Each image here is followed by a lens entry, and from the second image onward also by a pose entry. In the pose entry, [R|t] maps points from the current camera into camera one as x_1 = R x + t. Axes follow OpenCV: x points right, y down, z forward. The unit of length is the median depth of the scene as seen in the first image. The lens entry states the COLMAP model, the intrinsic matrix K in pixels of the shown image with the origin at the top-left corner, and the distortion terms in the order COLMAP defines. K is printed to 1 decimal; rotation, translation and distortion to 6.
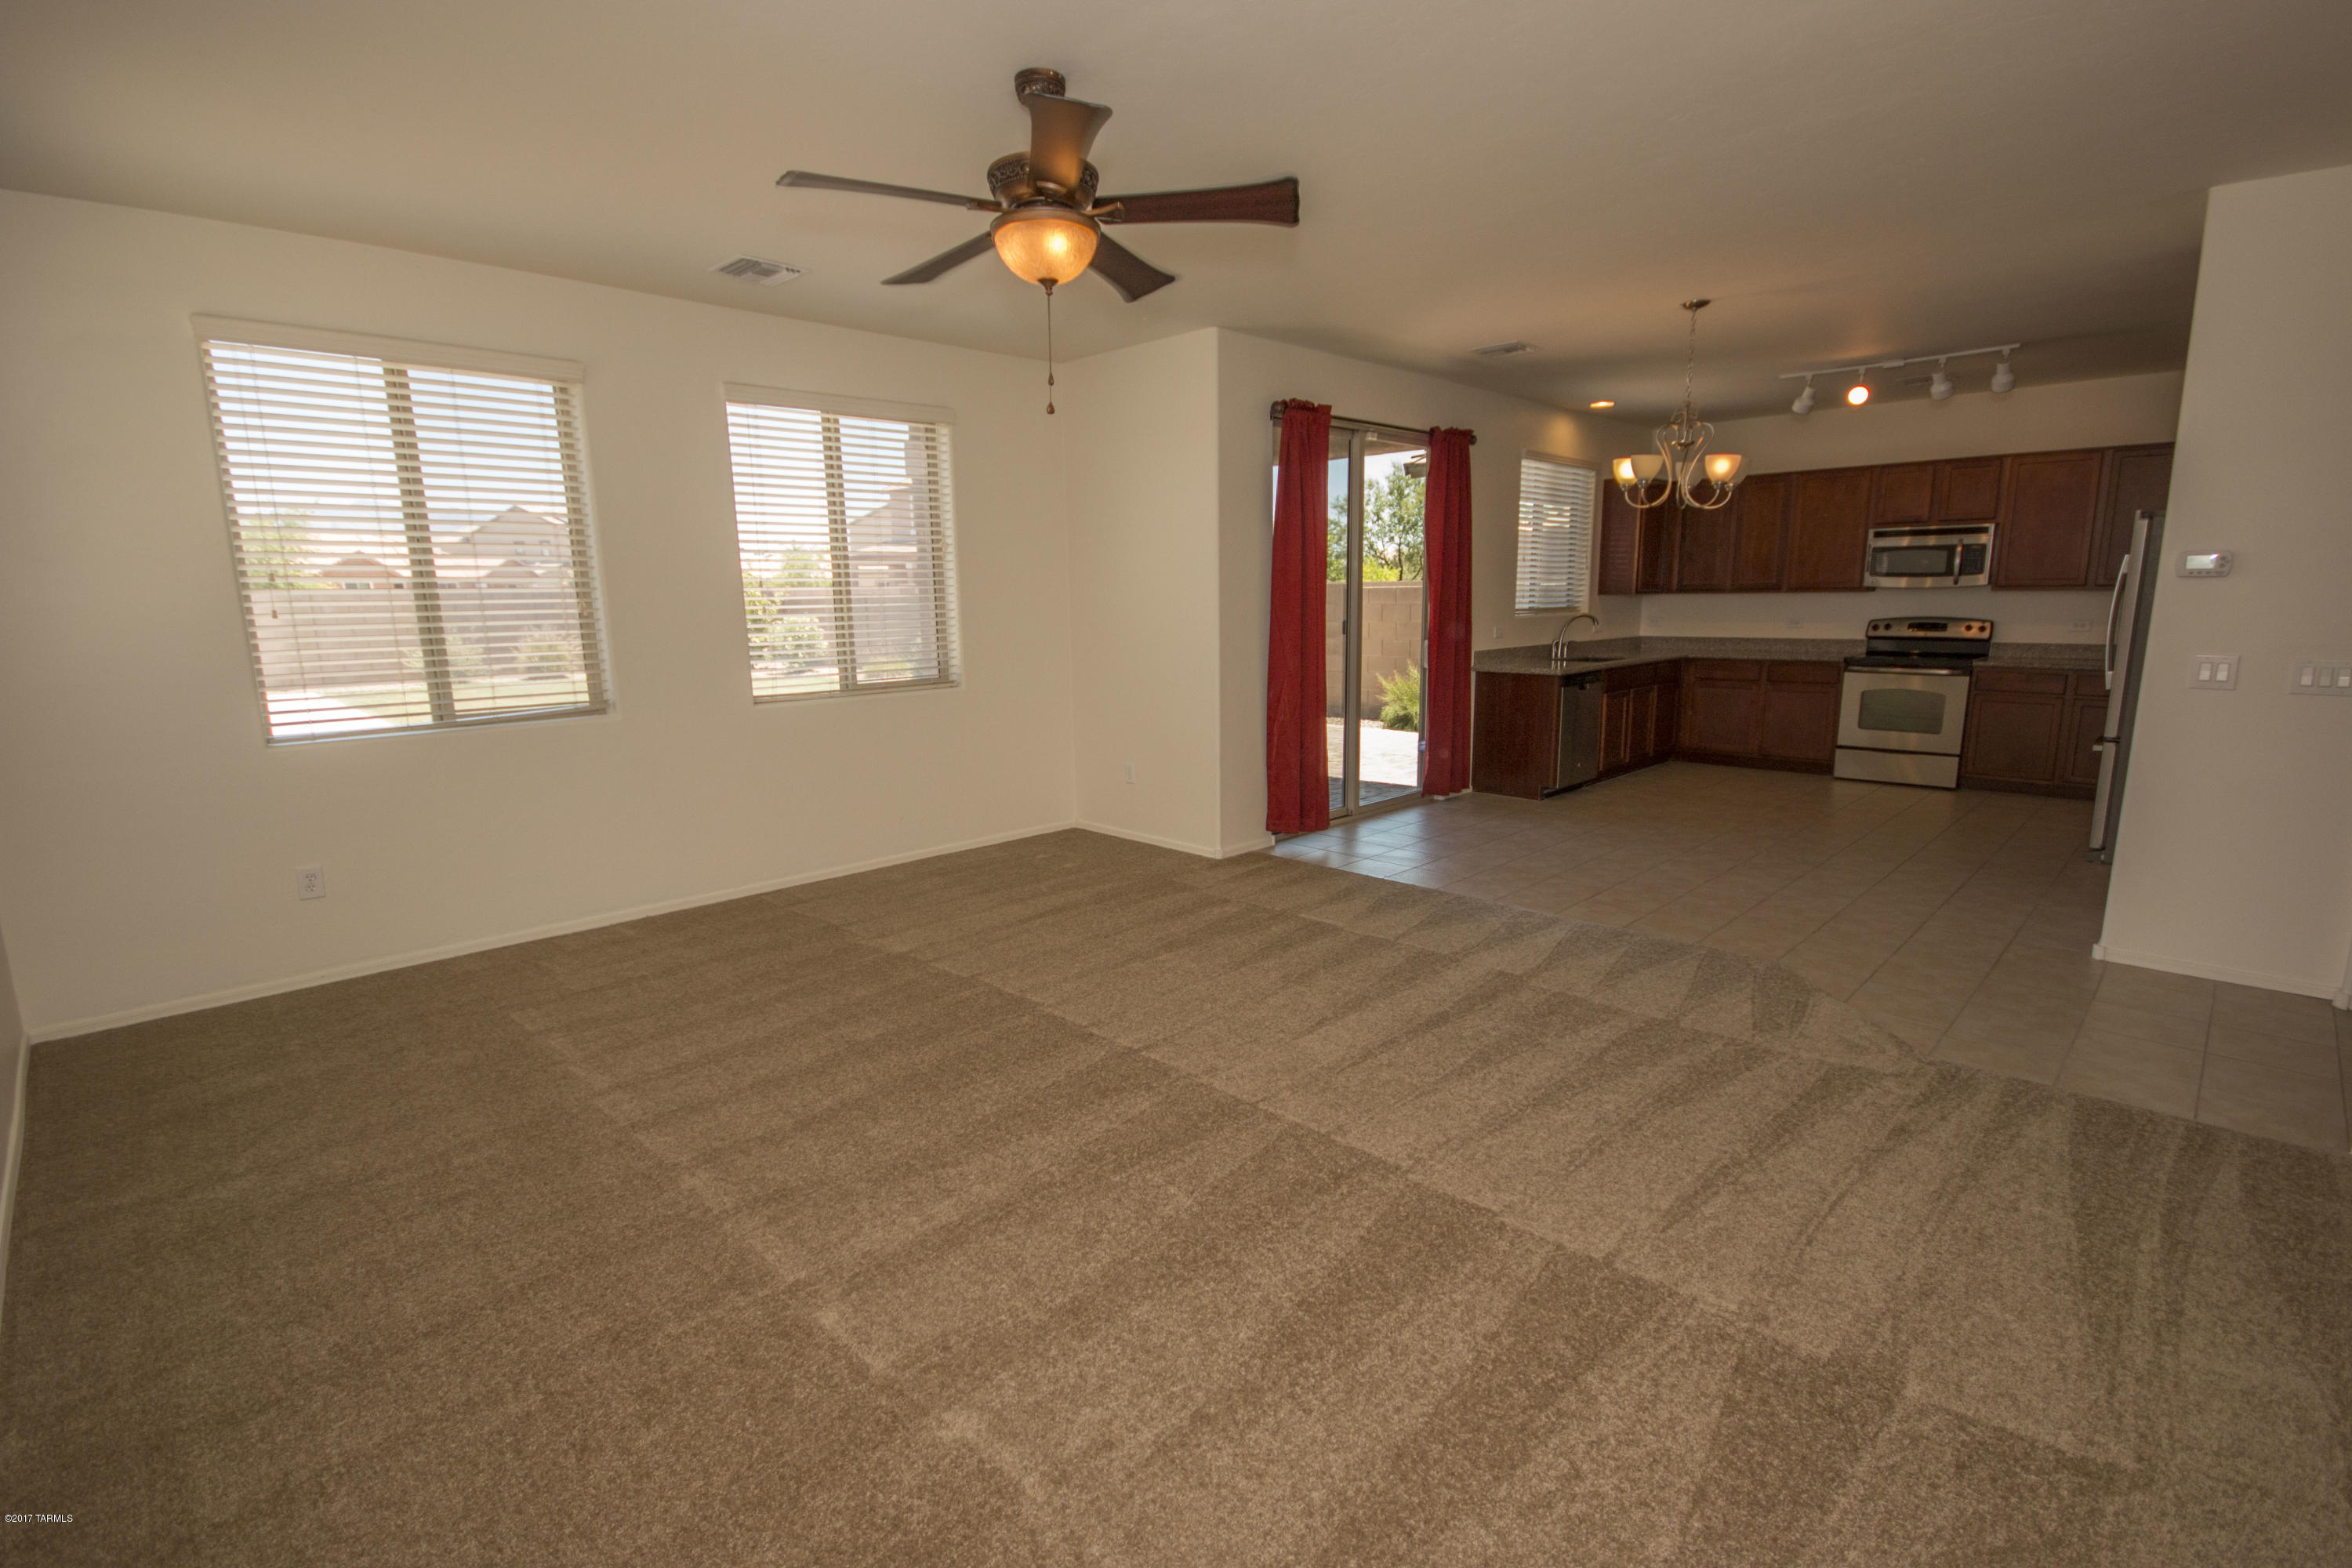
lens RADIAL K [[1076.6, 0, 1174.5], [0, 1076.6, 795.1], [0, 0, 1]] dist [-0.001476, -0.000311]
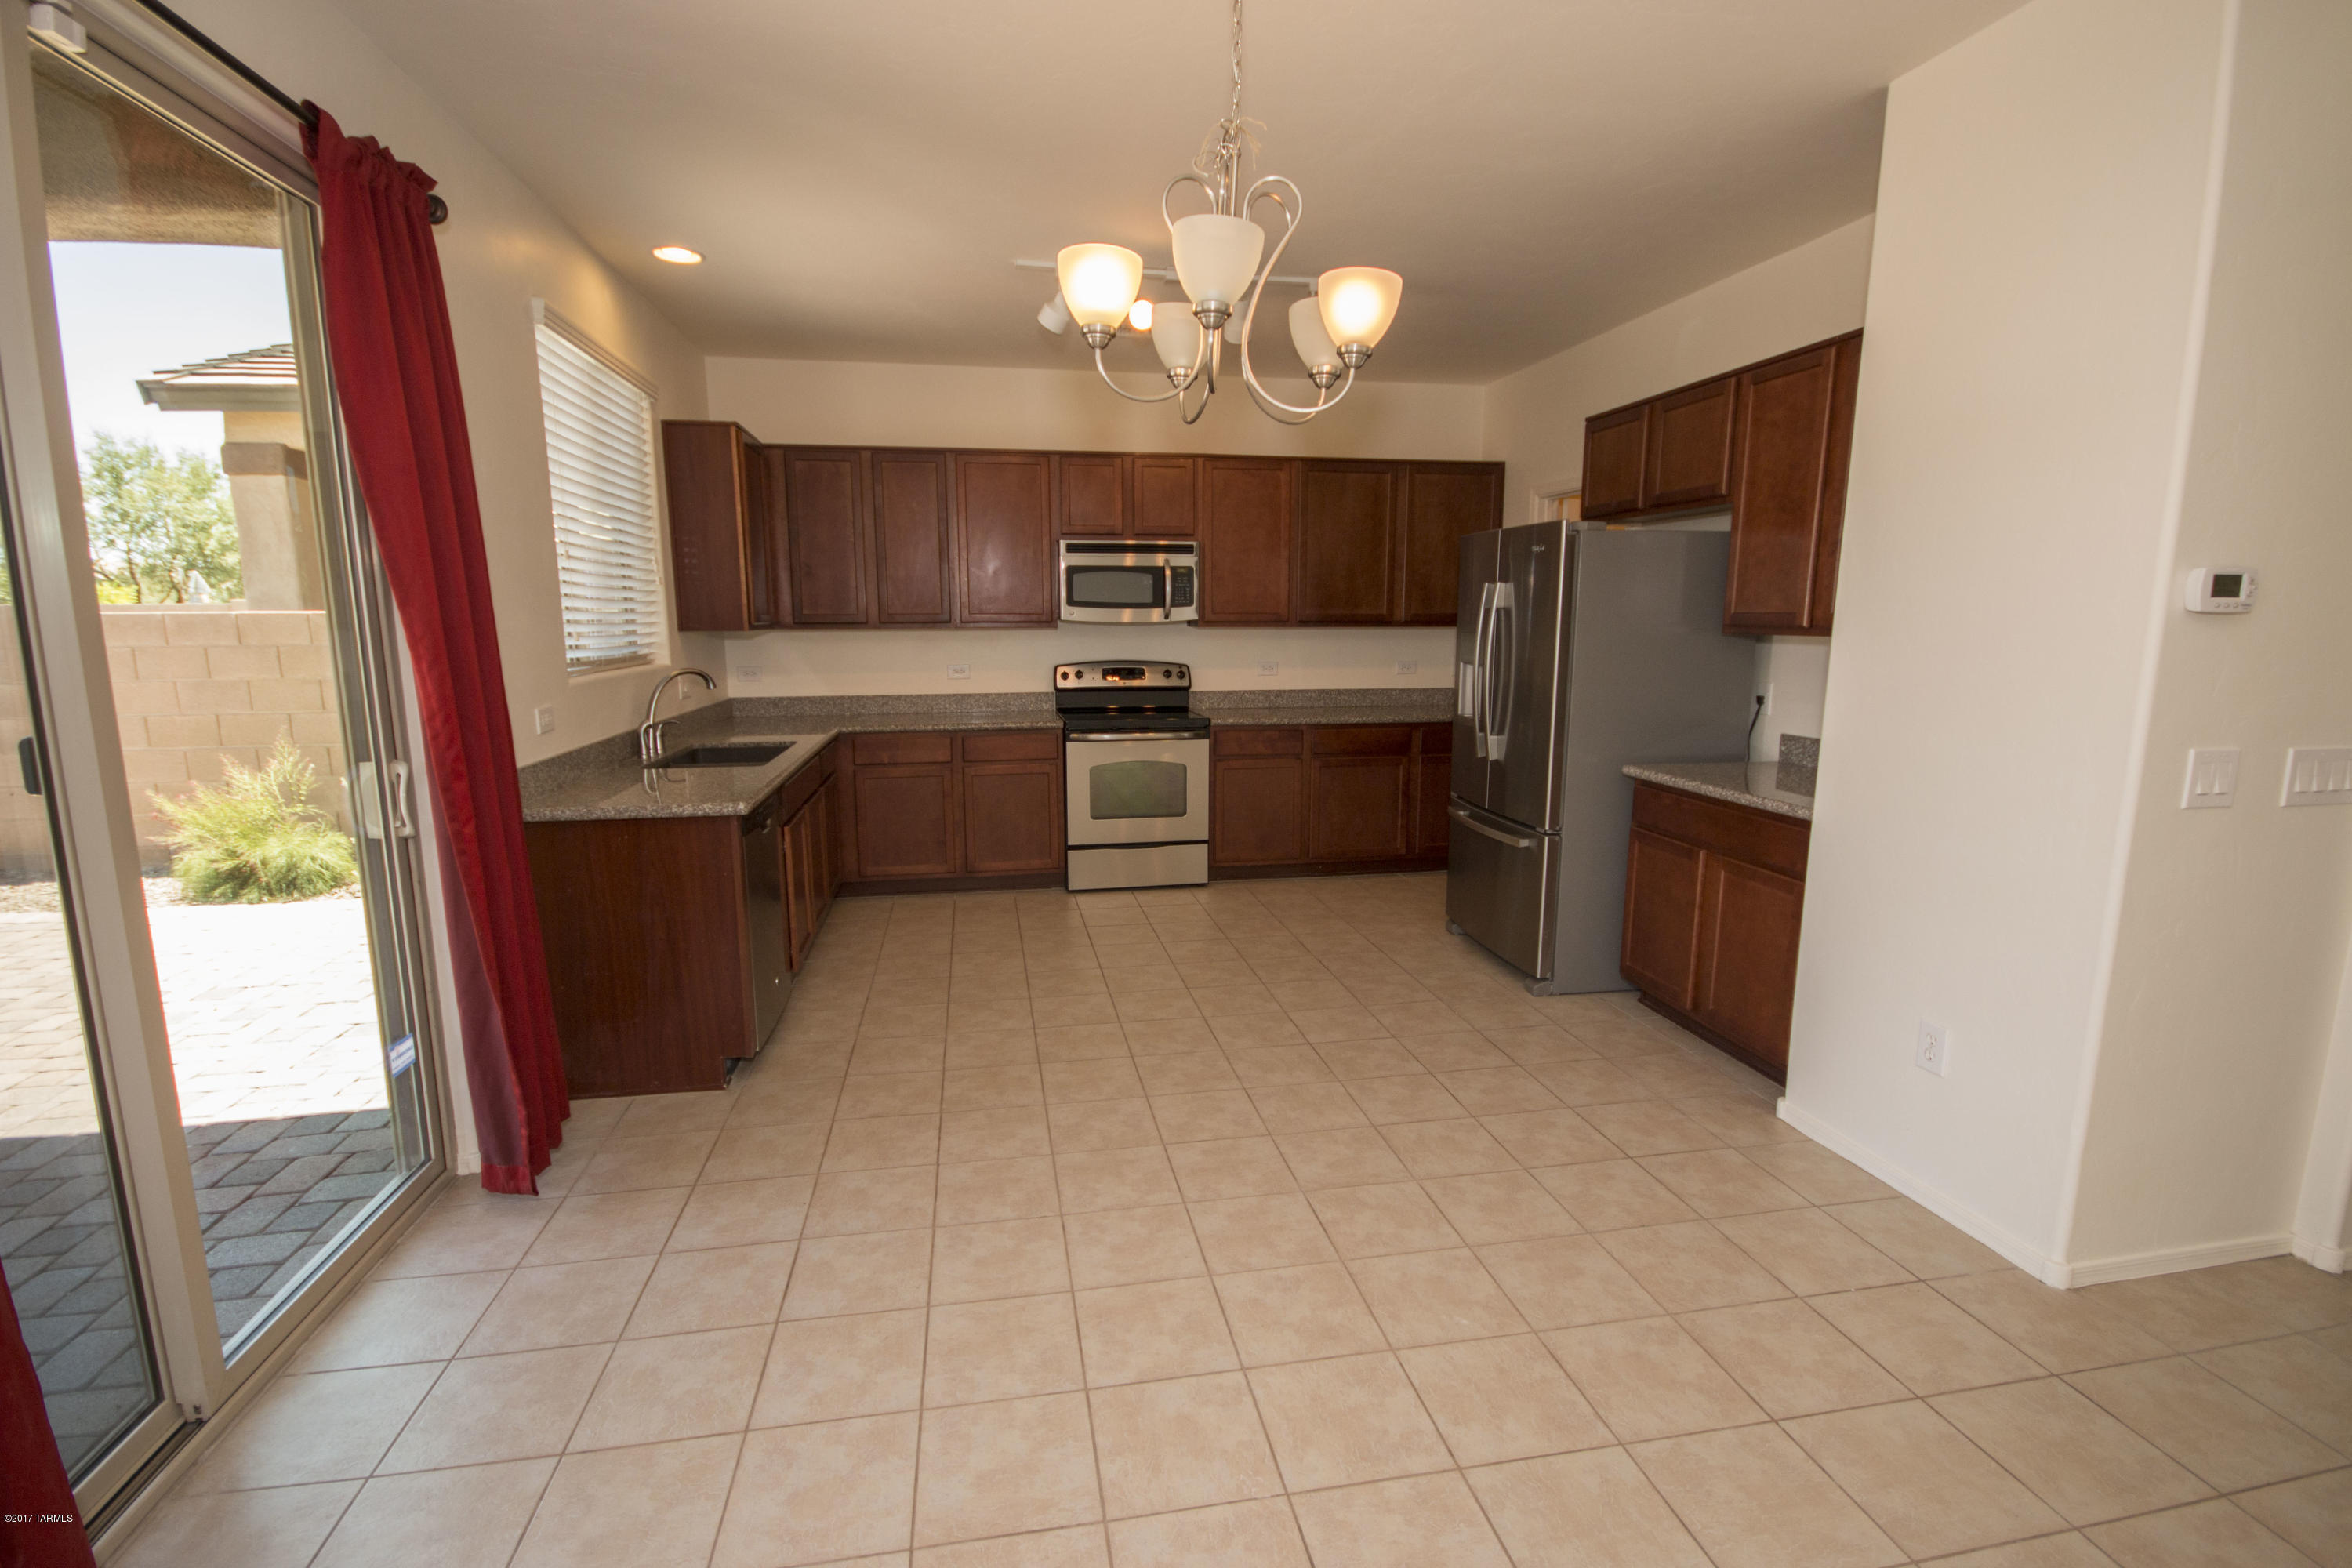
lens RADIAL K [[1075.8, 0, 1171.6], [0, 1075.8, 788.6], [0, 0, 1]] dist [-0.001235, -0.000129]
pose [[0.570051, -0.118706, 0.812989, 0.091507], [0.145852, 0.988412, 0.042051, -0.104500], [-0.808560, 0.094605, 0.580759, 0.544386]]
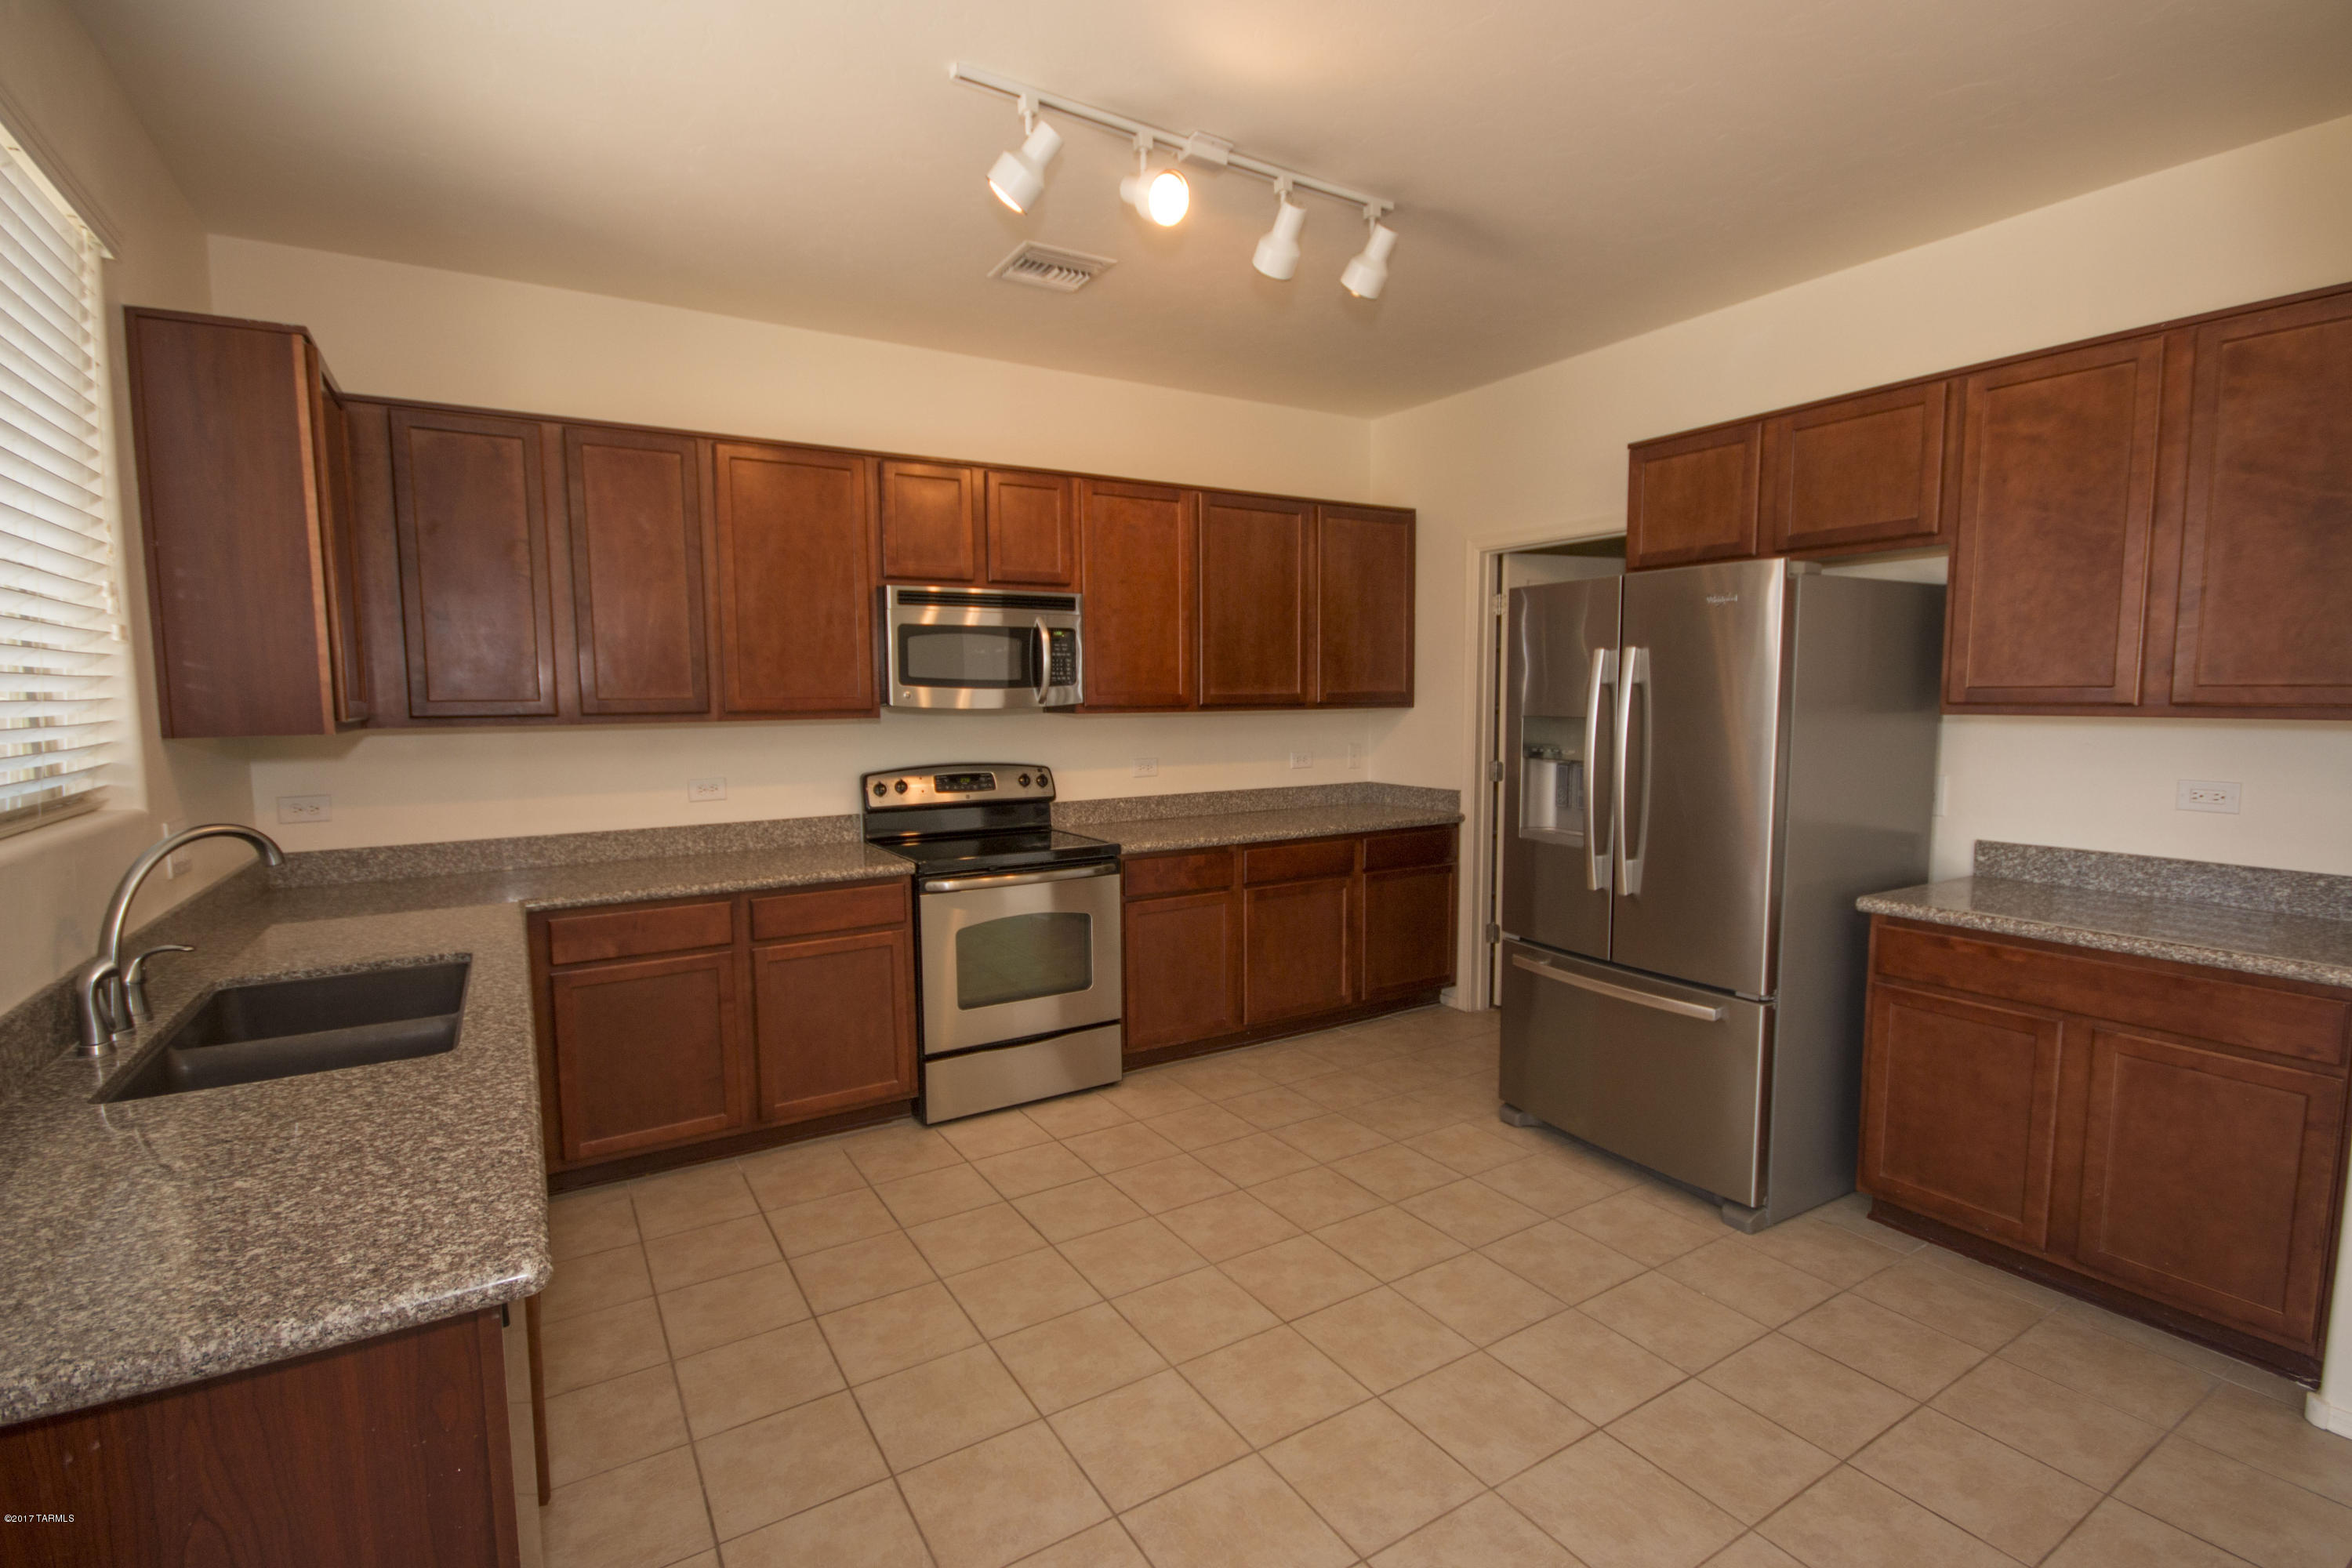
lens RADIAL K [[1076.6, 0, 1174.5], [0, 1076.6, 795.1], [0, 0, 1]] dist [-0.001476, -0.000311]
pose [[0.231576, -0.080312, 0.969496, 0.217483], [0.185975, 0.981861, 0.036914, -0.152628], [-0.954875, 0.171754, 0.242311, 0.785899]]
